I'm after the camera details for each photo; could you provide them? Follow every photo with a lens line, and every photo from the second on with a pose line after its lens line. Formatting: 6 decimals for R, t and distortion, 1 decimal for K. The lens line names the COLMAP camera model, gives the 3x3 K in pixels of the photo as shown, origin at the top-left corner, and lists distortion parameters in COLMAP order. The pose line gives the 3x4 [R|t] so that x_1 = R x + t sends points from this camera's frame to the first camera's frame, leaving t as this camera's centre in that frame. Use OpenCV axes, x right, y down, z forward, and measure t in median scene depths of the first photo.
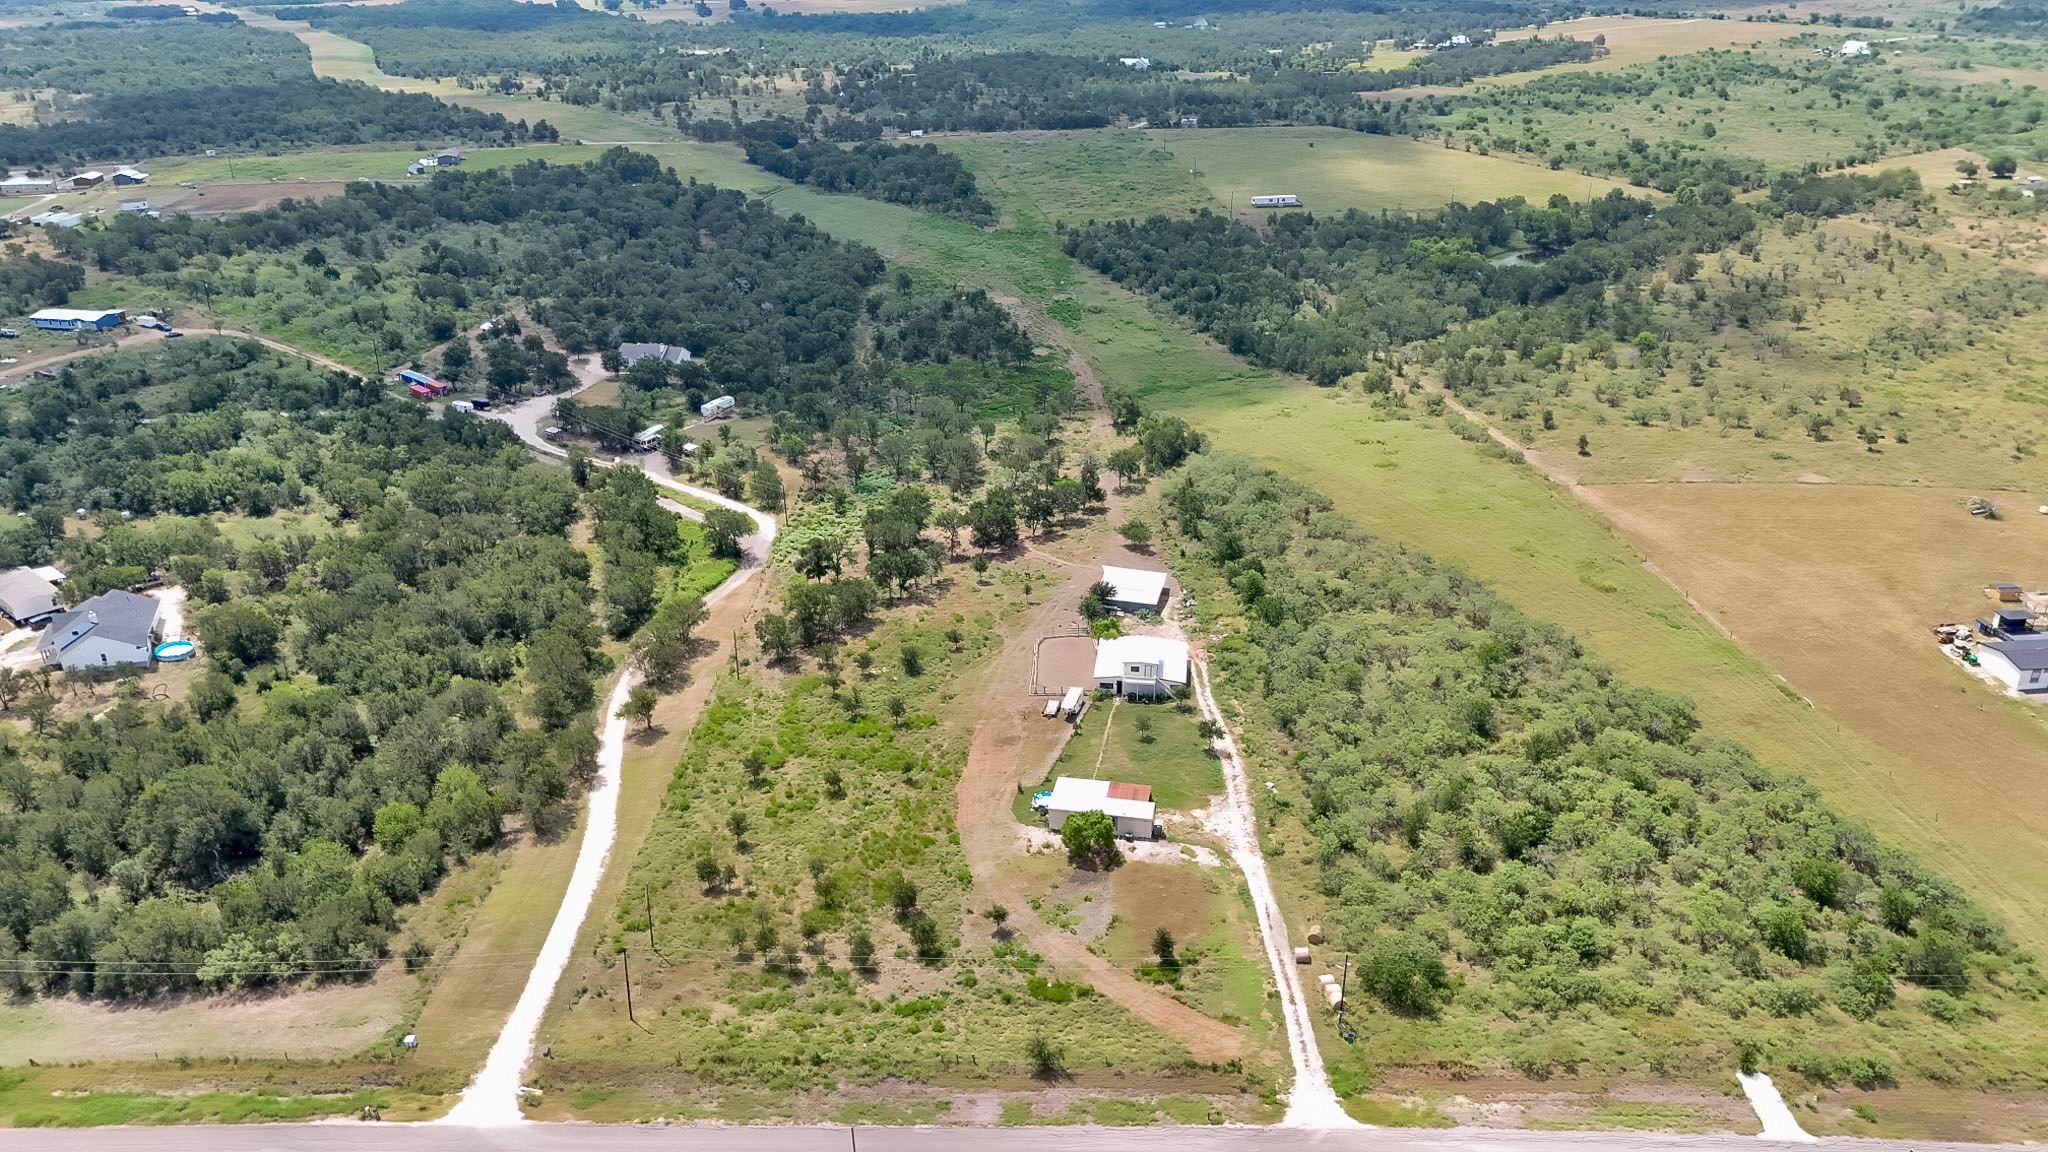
lens RADIAL K [[1499.5, 0, 1034.5], [0, 1499.5, 569.6], [0, 0, 1]] dist [0.074387, -0.067756]
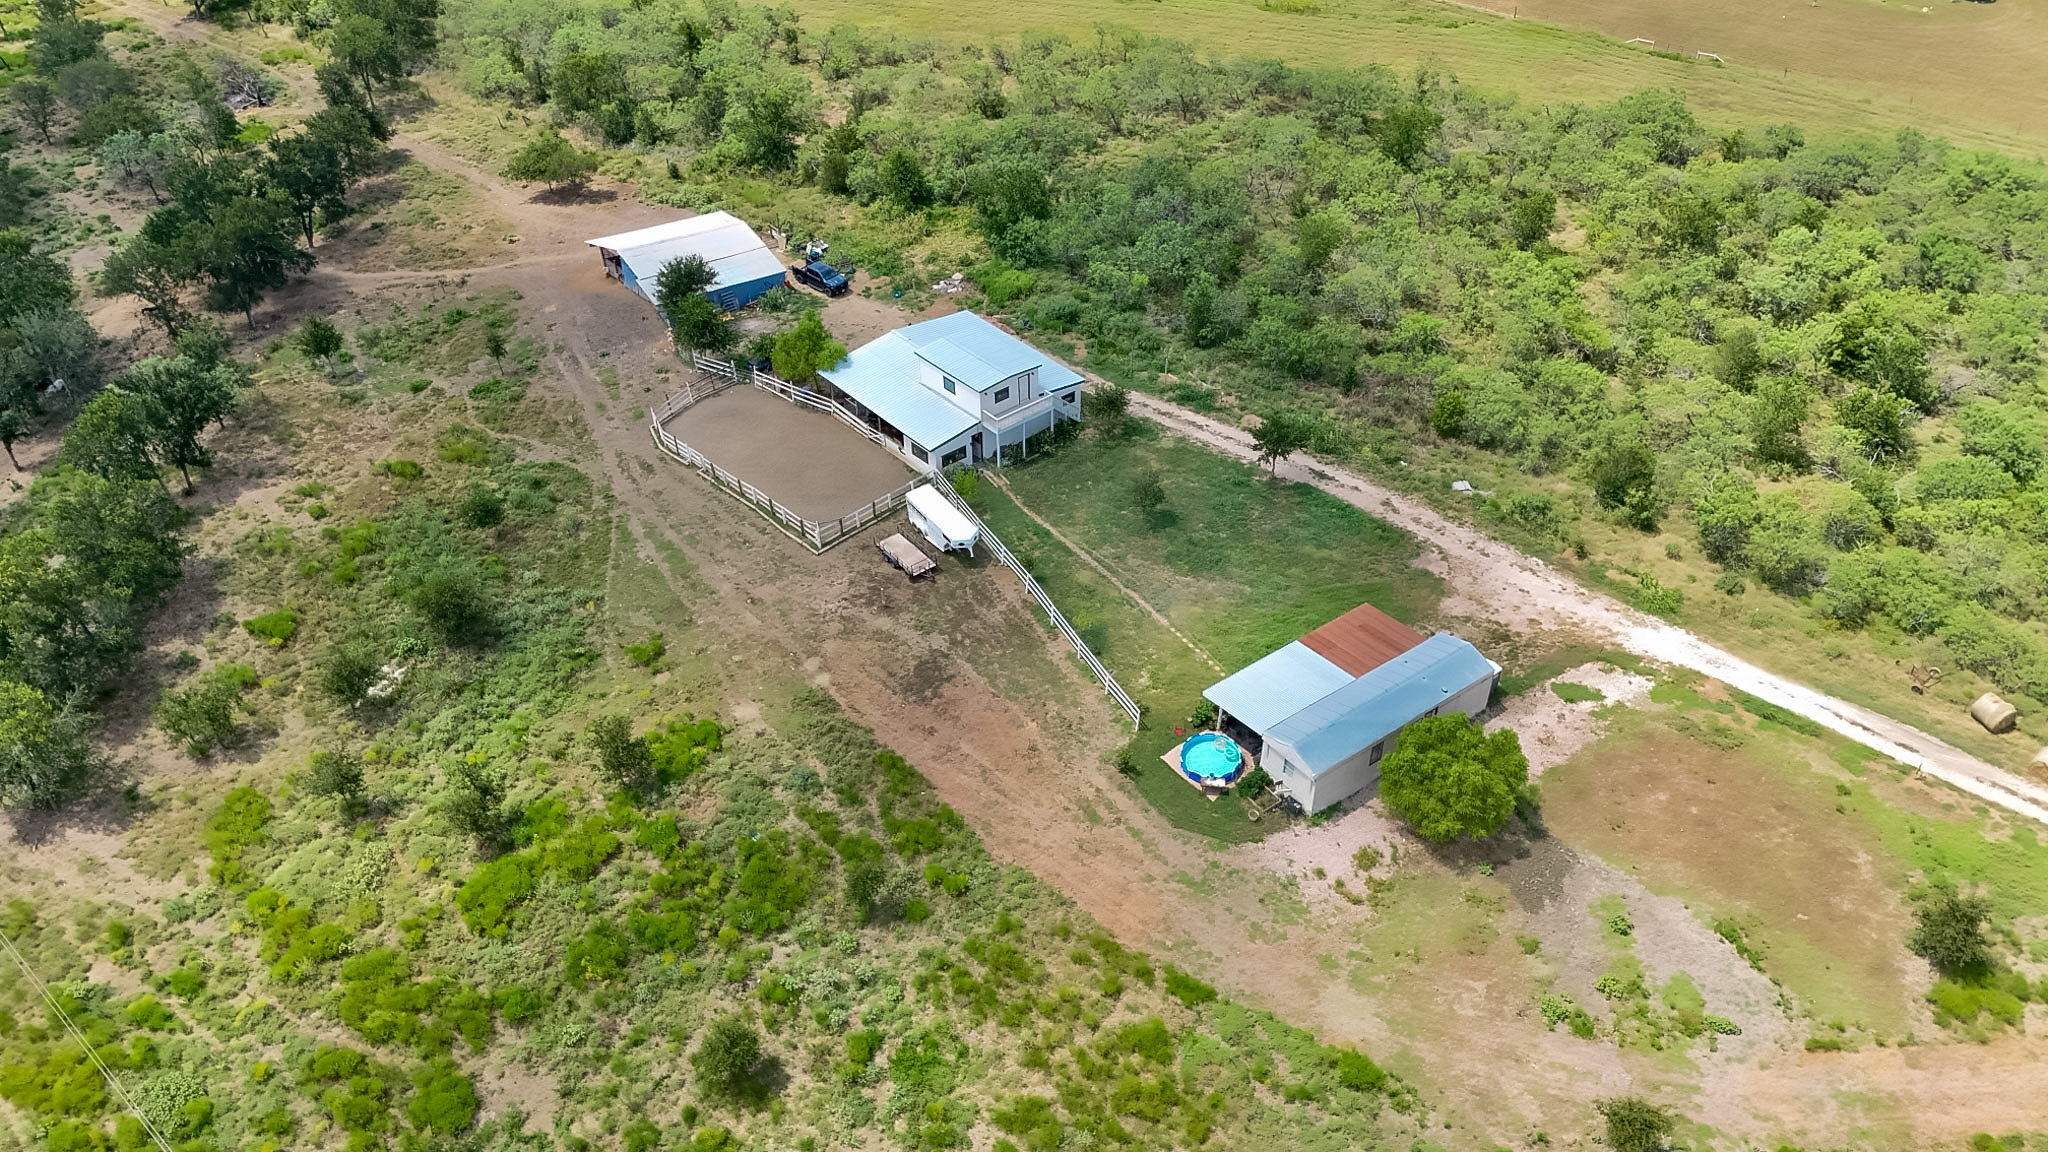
lens RADIAL K [[1481.8, 0, 1034.9], [0, 1481.8, 571.8], [0, 0, 1]] dist [0.100352, -0.113576]
pose [[0.677153, -0.455285, 0.578083, -0.230620], [0.298784, 0.888051, 0.349420, -0.042949], [-0.672453, -0.063889, 0.737378, 0.741438]]
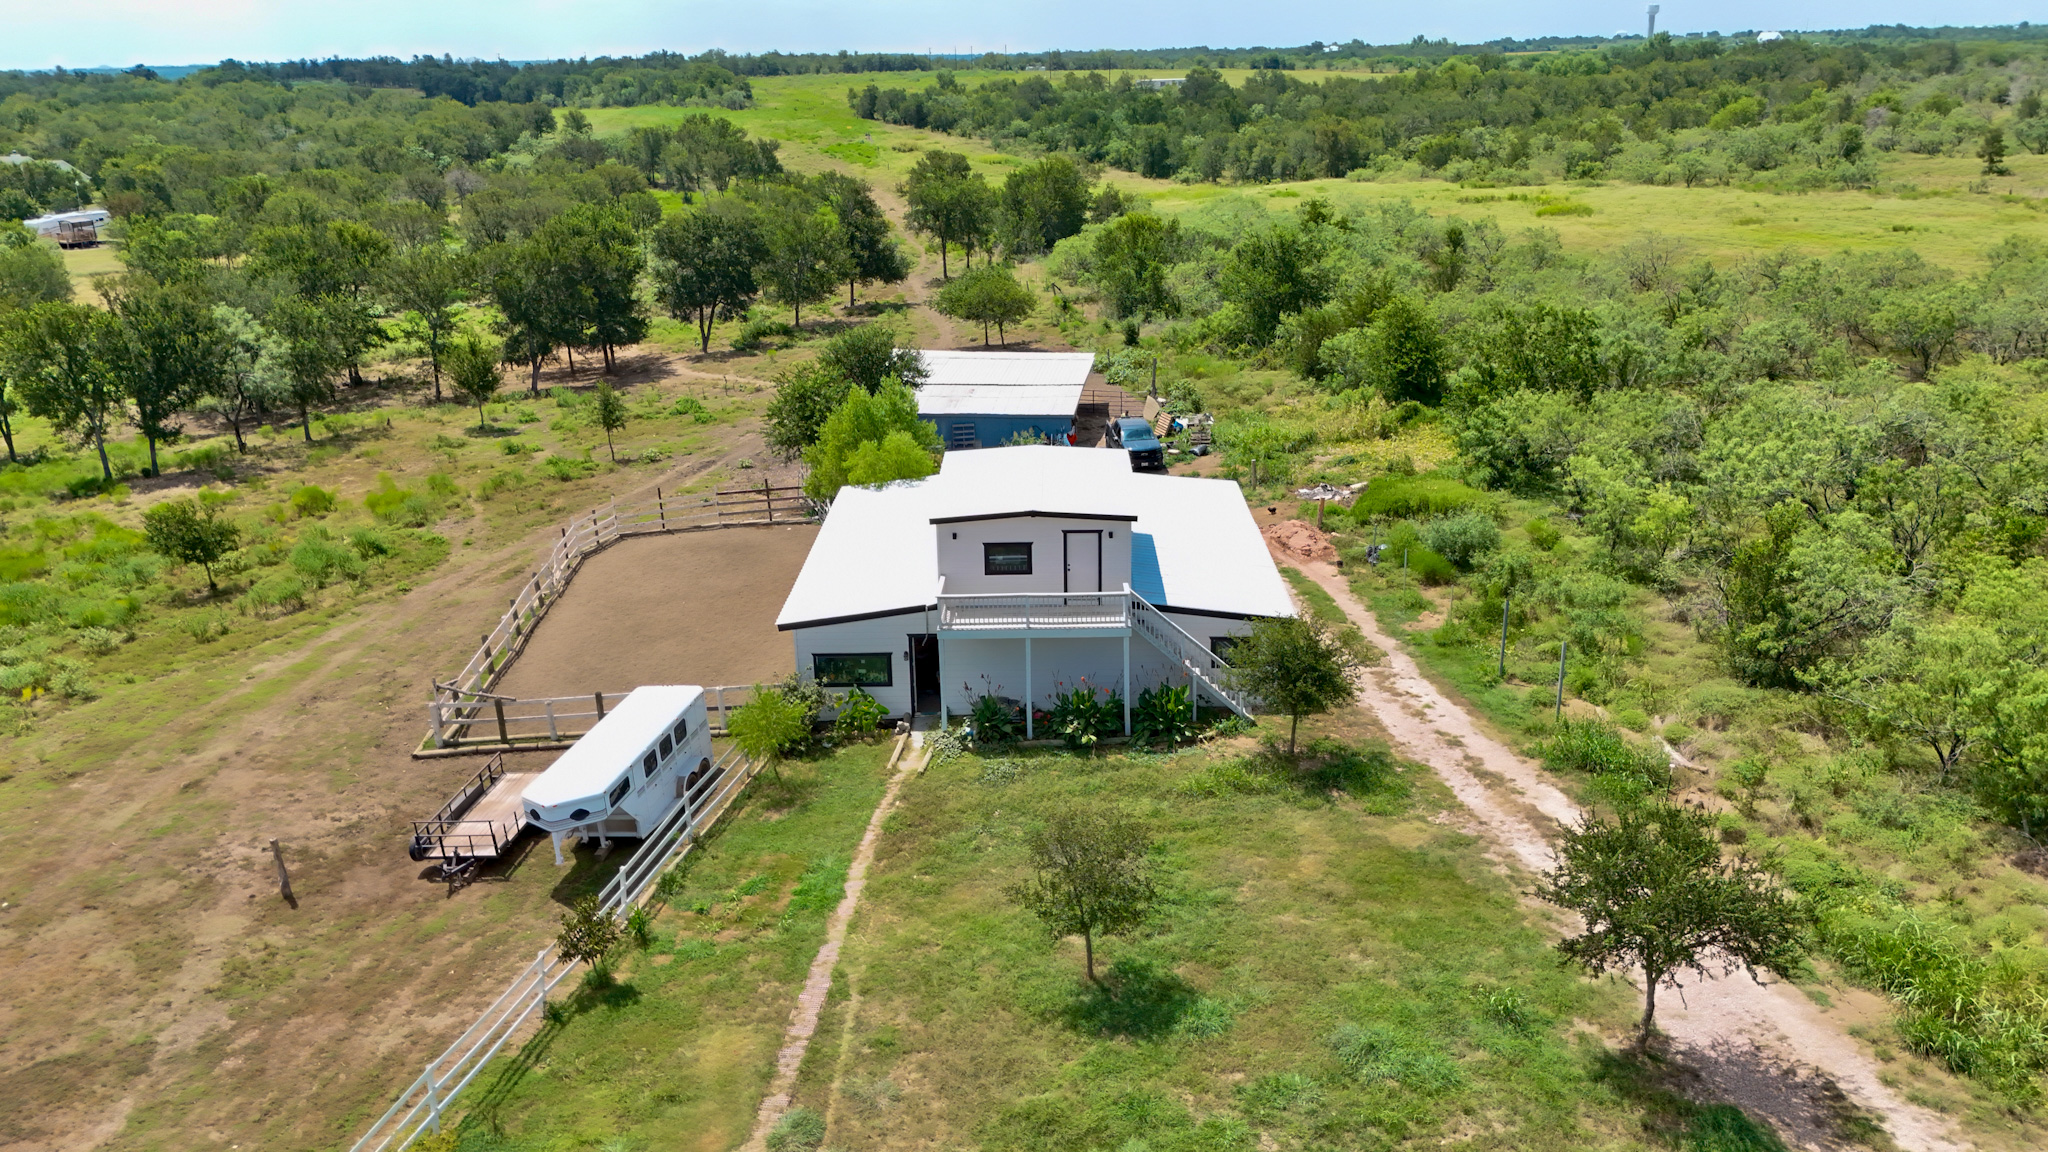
lens RADIAL K [[1502.6, 0, 1038.7], [0, 1502.6, 573.8], [0, 0, 1]] dist [0.064927, -0.049288]
pose [[0.994187, -0.047094, 0.096817, 0.060146], [0.055262, 0.994975, -0.083494, 0.092777], [-0.092399, 0.088359, 0.991794, 0.924845]]
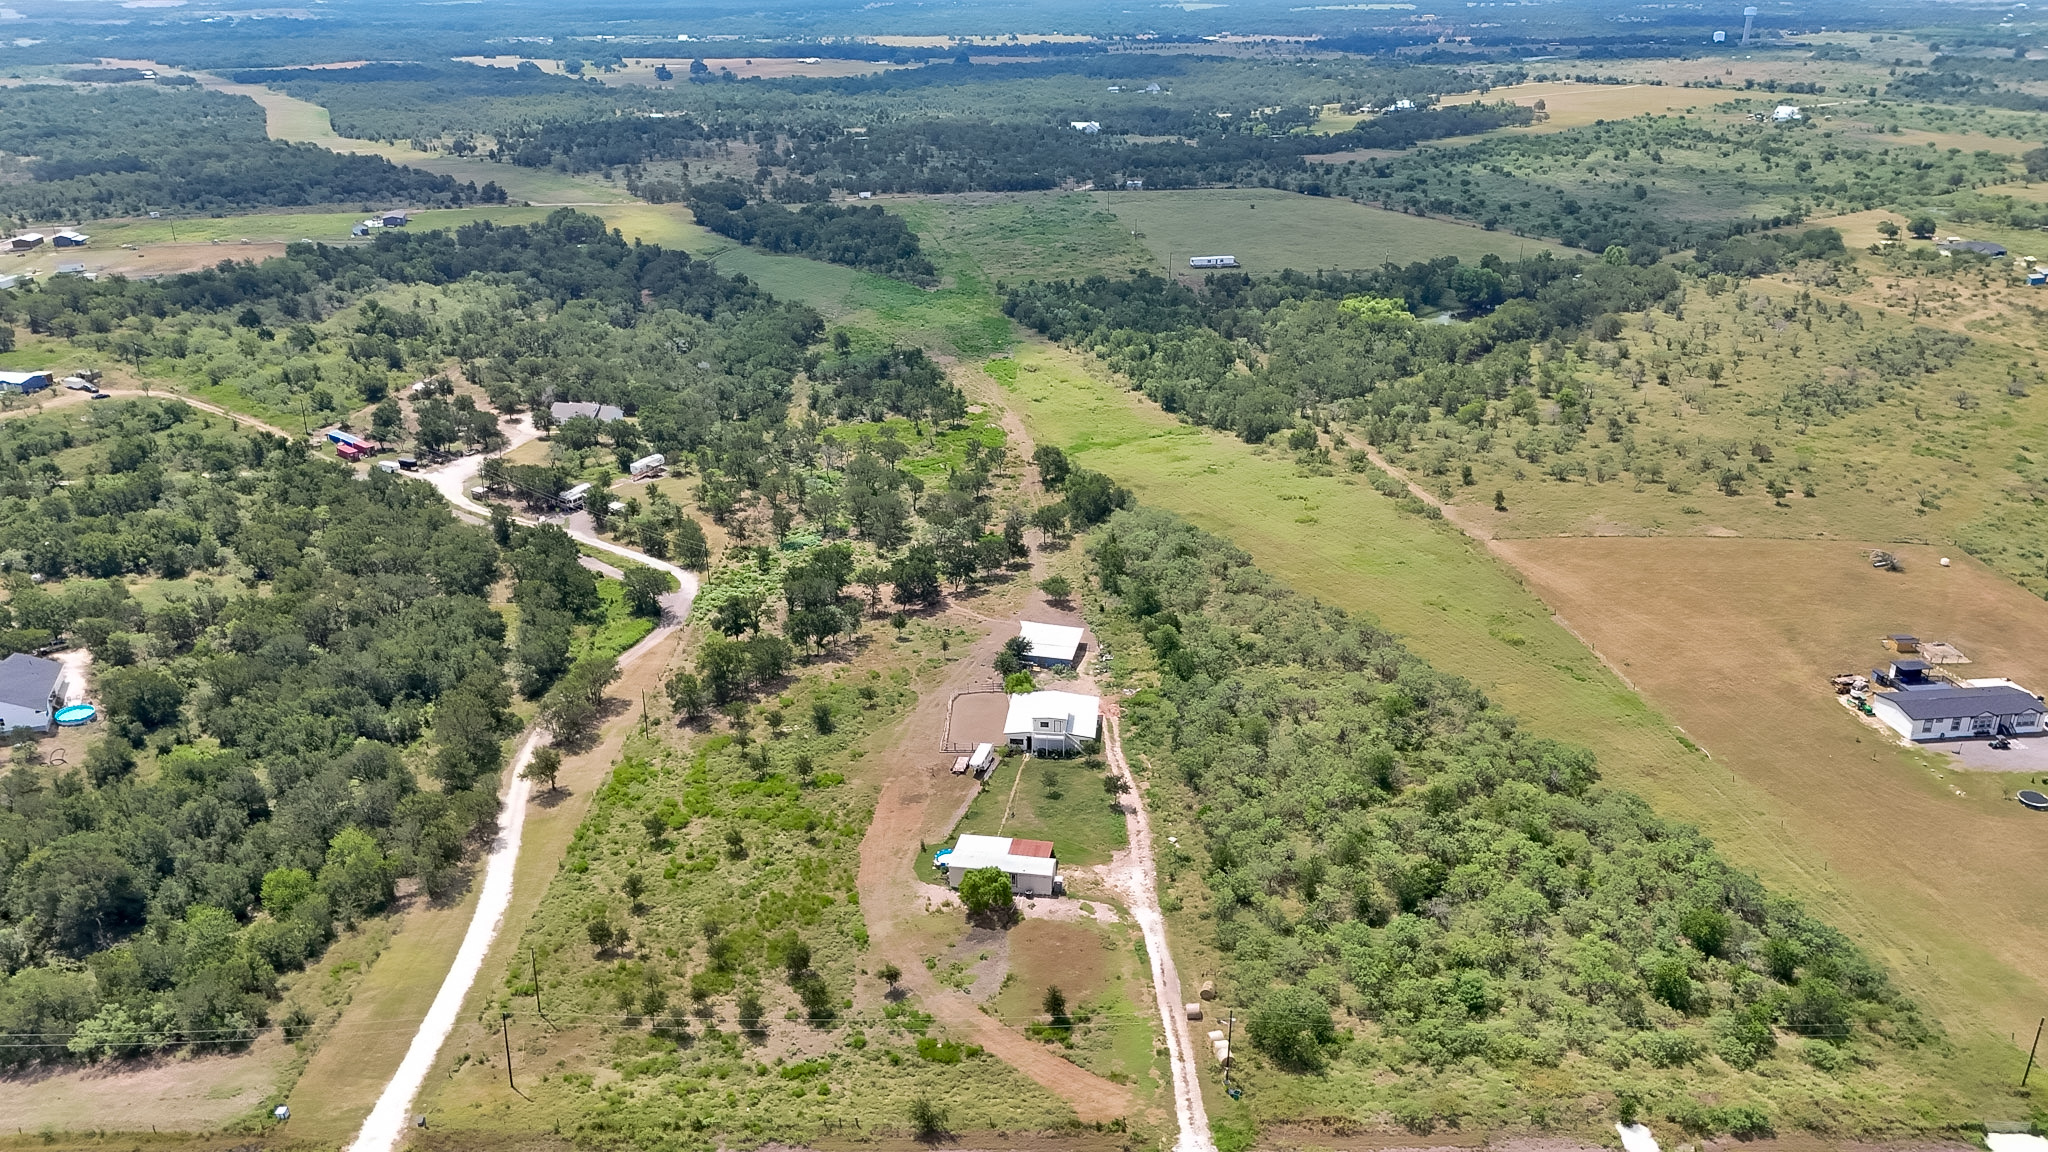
lens RADIAL K [[1499.5, 0, 1034.5], [0, 1499.5, 569.6], [0, 0, 1]] dist [0.074387, -0.067756]
pose [[0.999764, -0.005590, 0.021008, 0.044860], [0.006372, 0.999282, -0.037352, 0.000088], [-0.020785, 0.037477, 0.999081, -0.005076]]
